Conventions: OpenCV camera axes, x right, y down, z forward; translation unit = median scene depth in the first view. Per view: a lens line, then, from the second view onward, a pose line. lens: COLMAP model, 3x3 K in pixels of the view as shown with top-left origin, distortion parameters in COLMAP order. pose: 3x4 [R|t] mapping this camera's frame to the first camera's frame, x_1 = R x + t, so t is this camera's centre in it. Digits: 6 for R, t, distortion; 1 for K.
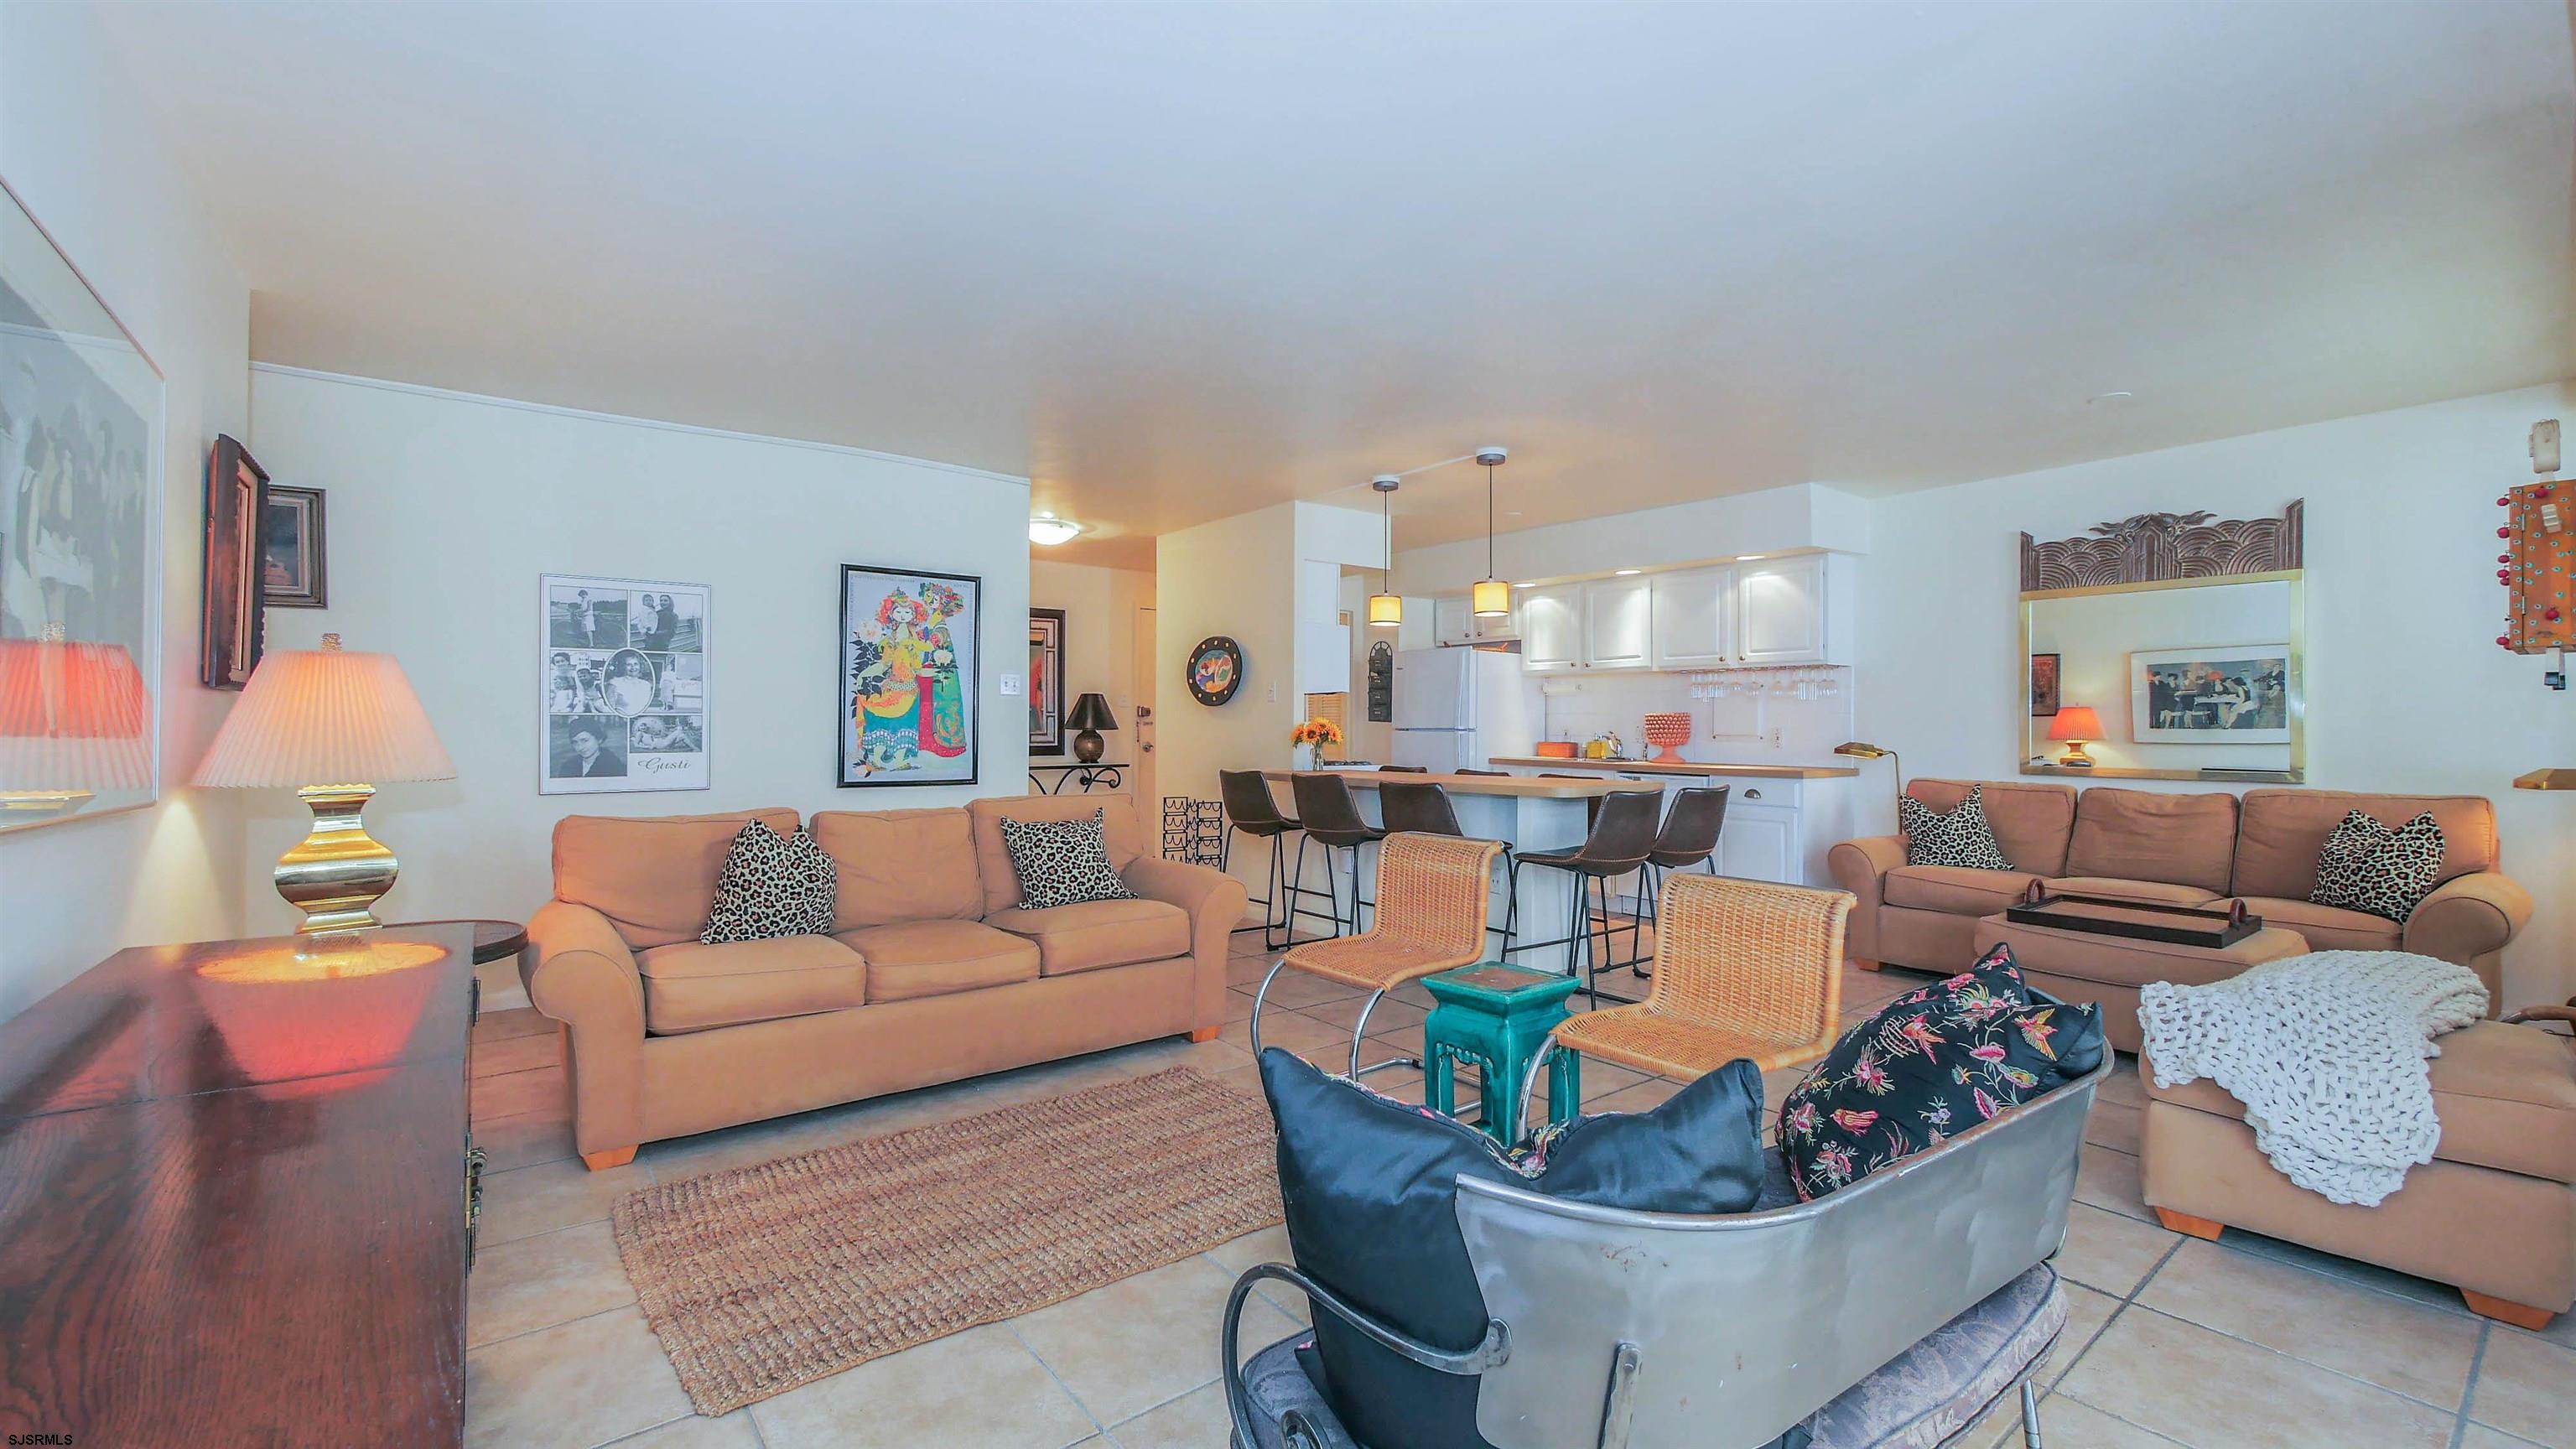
lens RADIAL K [[1060.6, 0, 1282.4], [0, 1060.6, 715.5], [0, 0, 1]] dist [-0.003312, -0.000314]
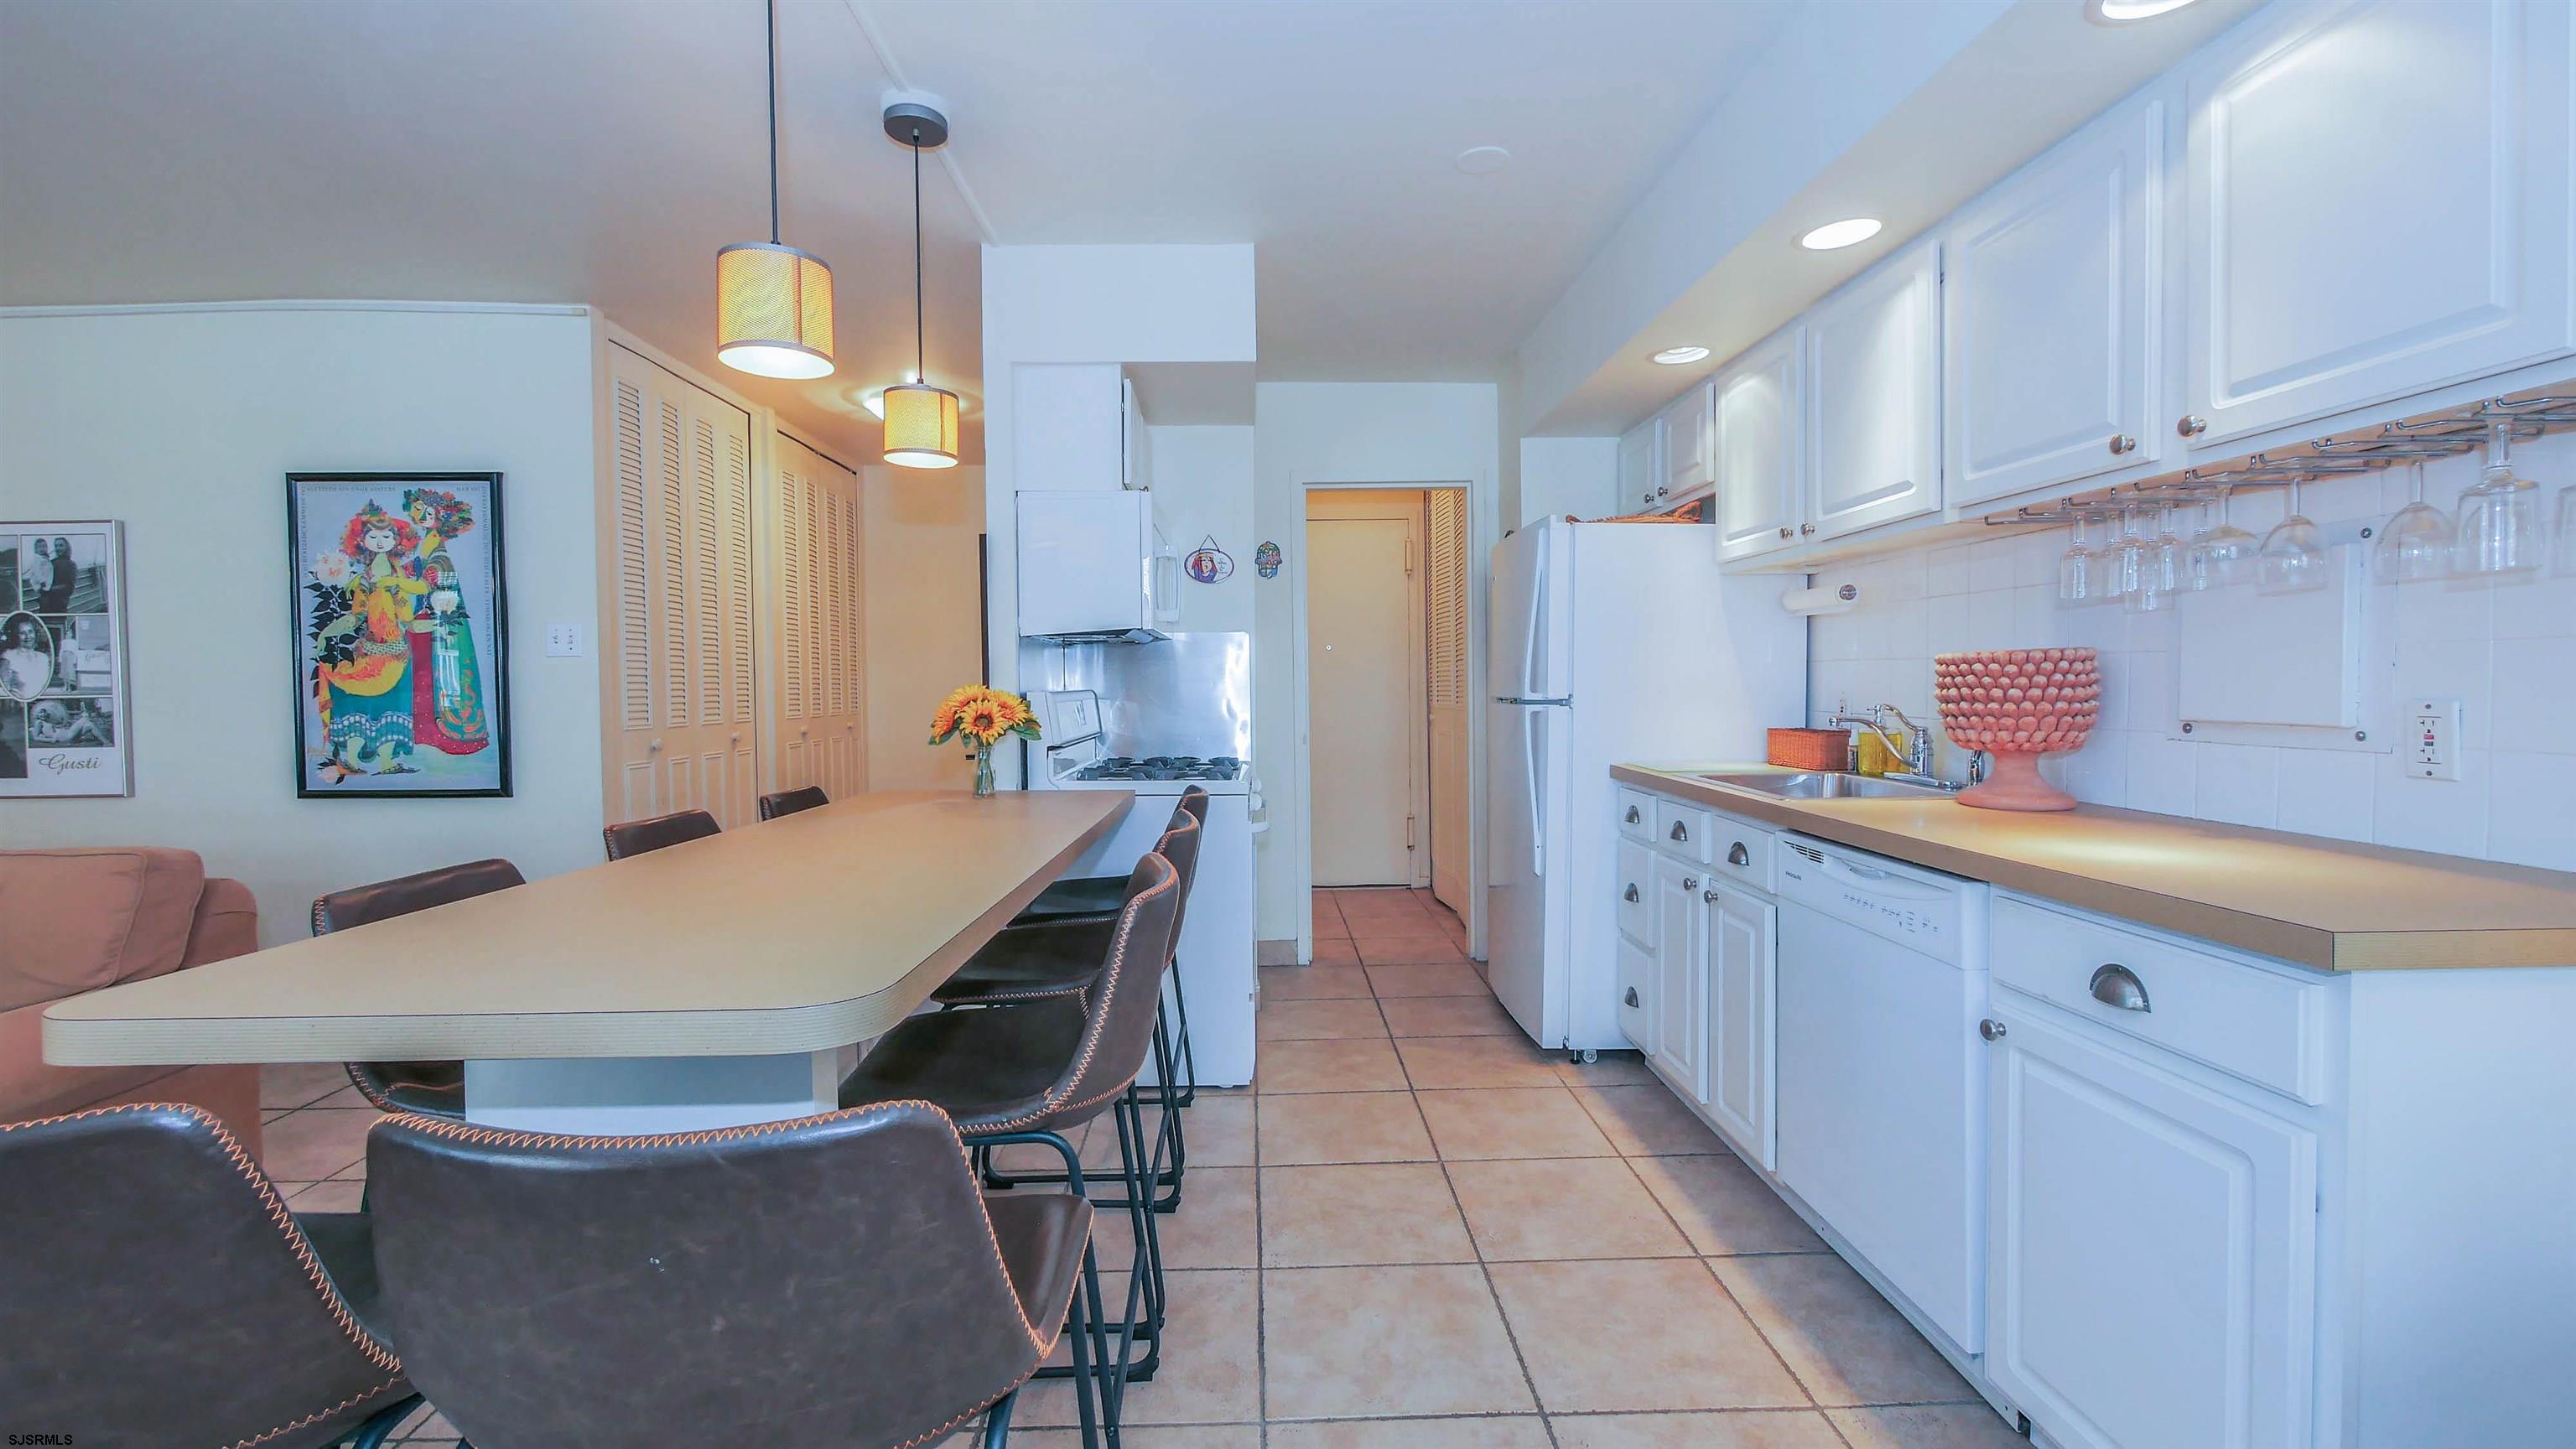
lens RADIAL K [[1062.1, 0, 1273.7], [0, 1062.1, 715.8], [0, 0, 1]] dist [-0.006953, 0.000512]
pose [[0.806136, 0.004083, -0.591717, 0.486202], [0.018364, 0.999322, 0.031914, 0.003742], [0.591446, -0.036593, 0.805514, 0.793214]]
